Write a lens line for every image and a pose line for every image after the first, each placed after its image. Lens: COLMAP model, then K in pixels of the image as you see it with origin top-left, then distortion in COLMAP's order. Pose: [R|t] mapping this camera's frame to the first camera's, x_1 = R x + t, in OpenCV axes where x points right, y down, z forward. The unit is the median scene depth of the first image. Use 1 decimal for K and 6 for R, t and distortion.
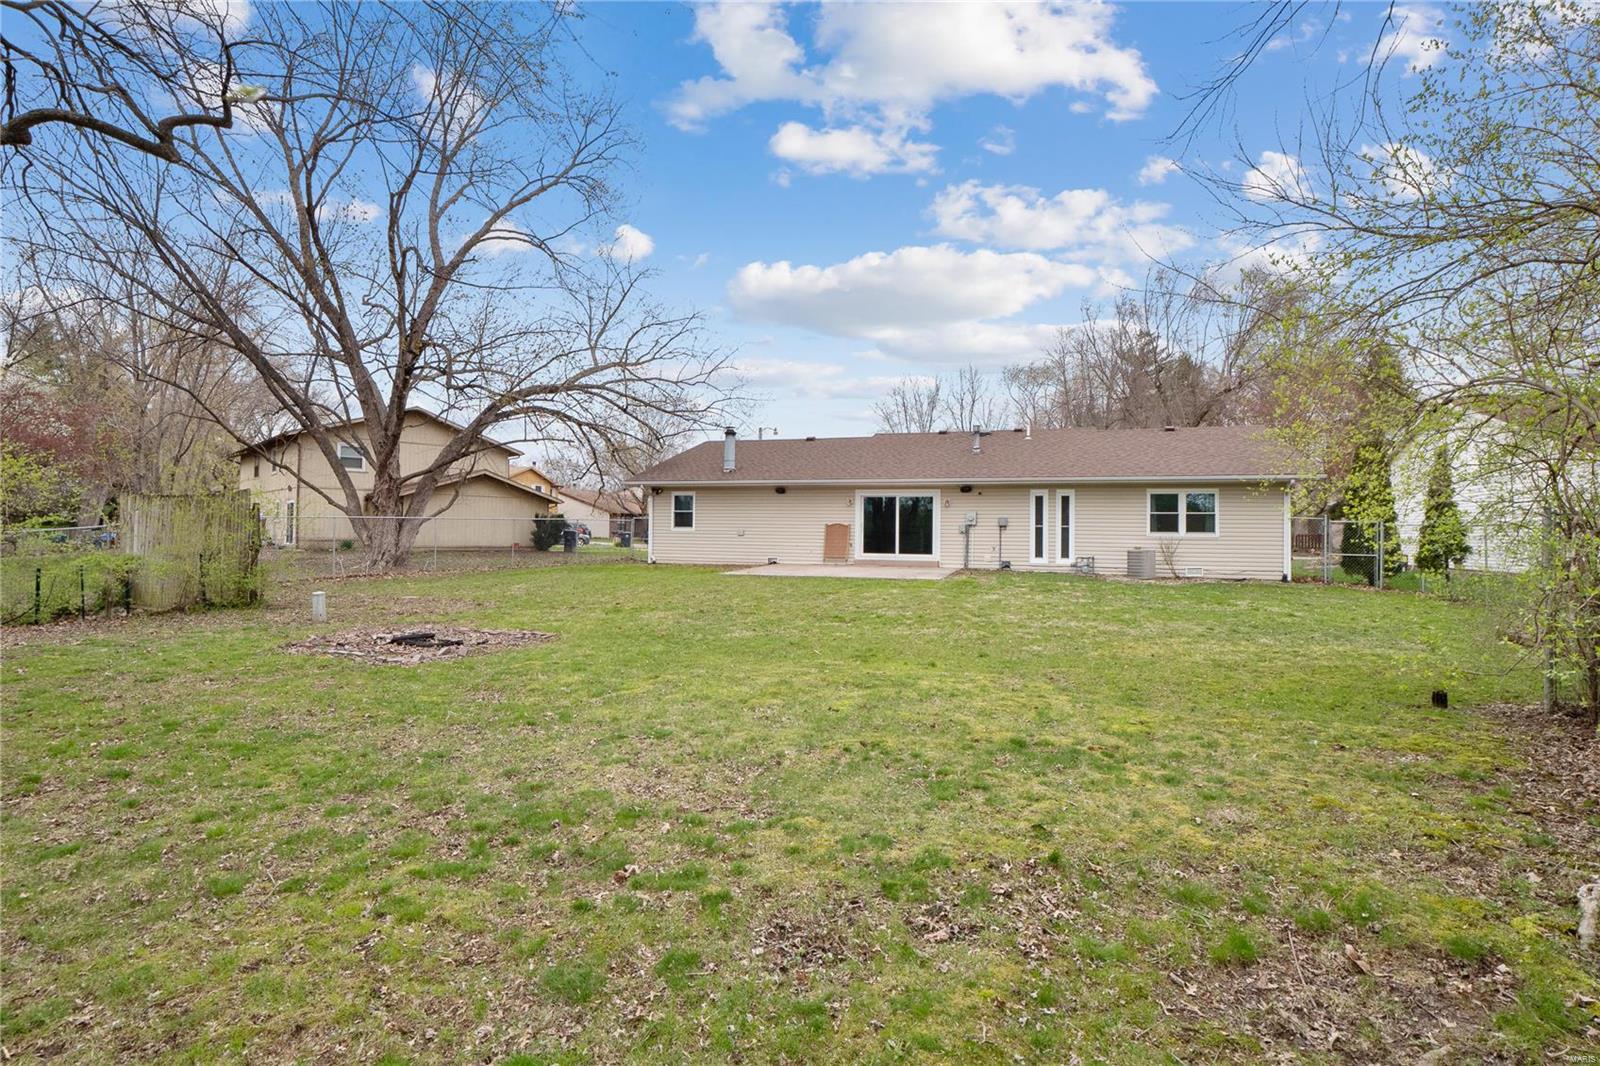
lens RADIAL K [[854.8, 0, 811.9], [0, 854.8, 521.8], [0, 0, 1]] dist [0.001501, 0.000081]
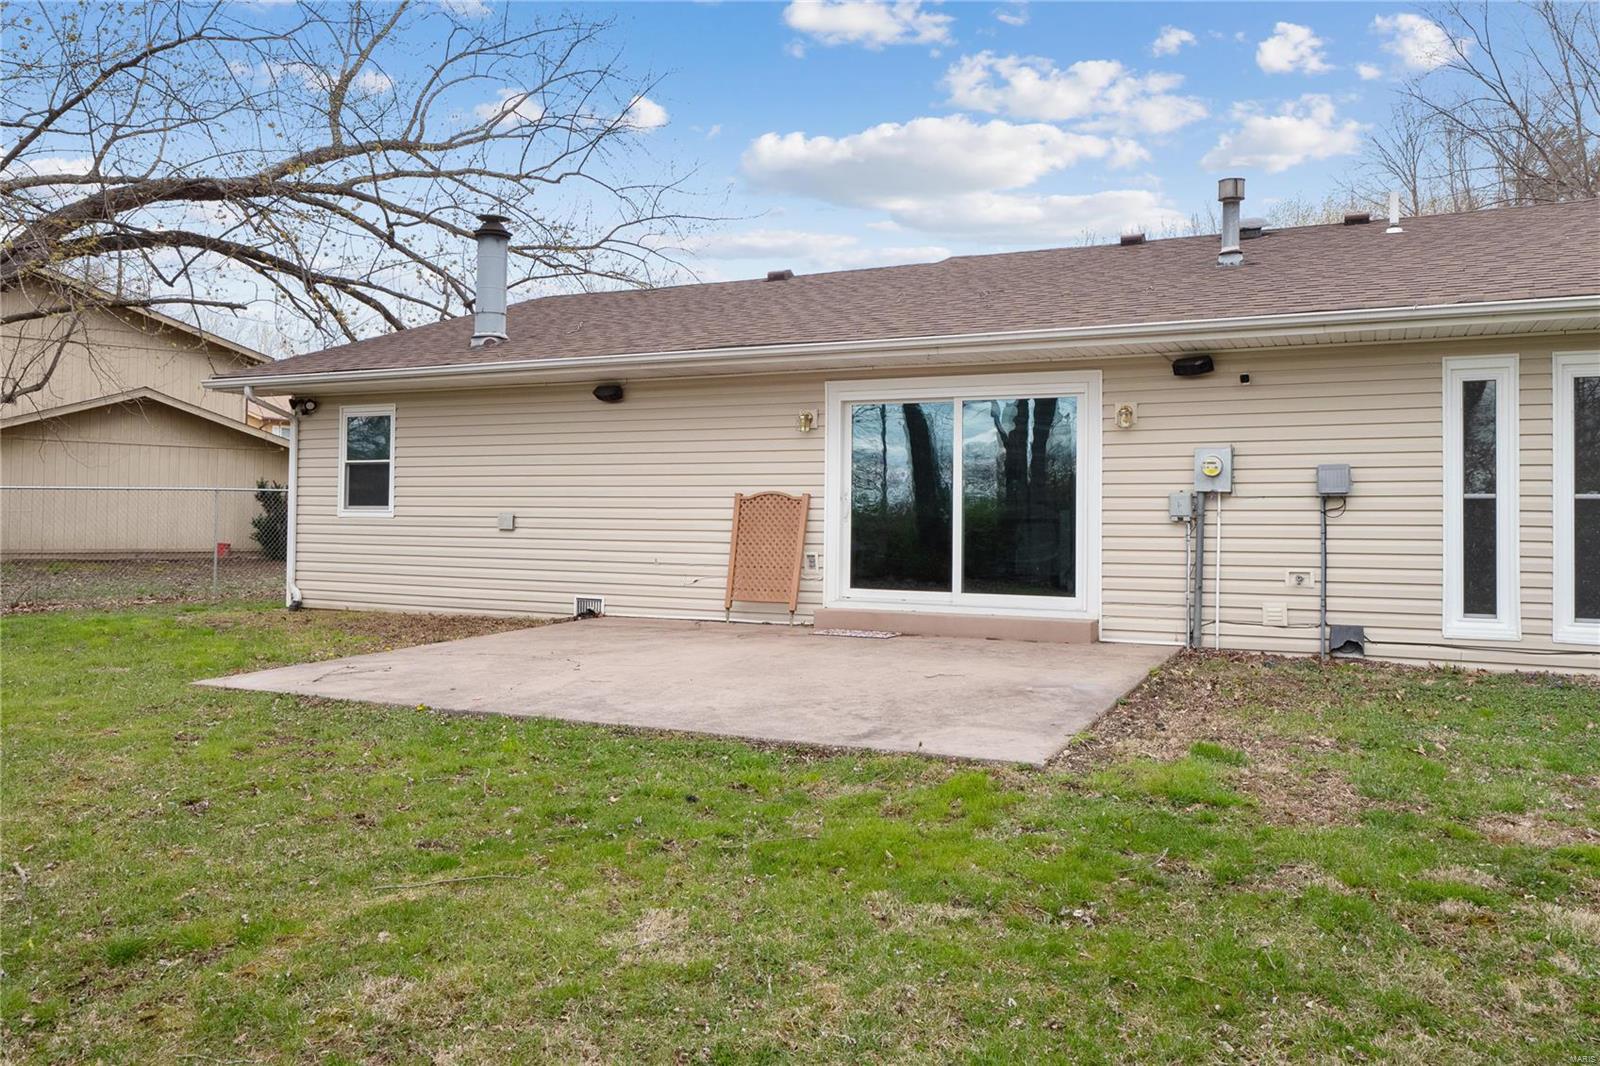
lens RADIAL K [[1169.6, 0, 836.2], [0, 1169.6, 516.2], [0, 0, 1]] dist [-0.002456, -0.001218]
pose [[0.991702, -0.003908, -0.128500, 0.109477], [0.005476, 0.999915, 0.011852, 0.005860], [0.128443, -0.012457, 0.991639, 0.585203]]
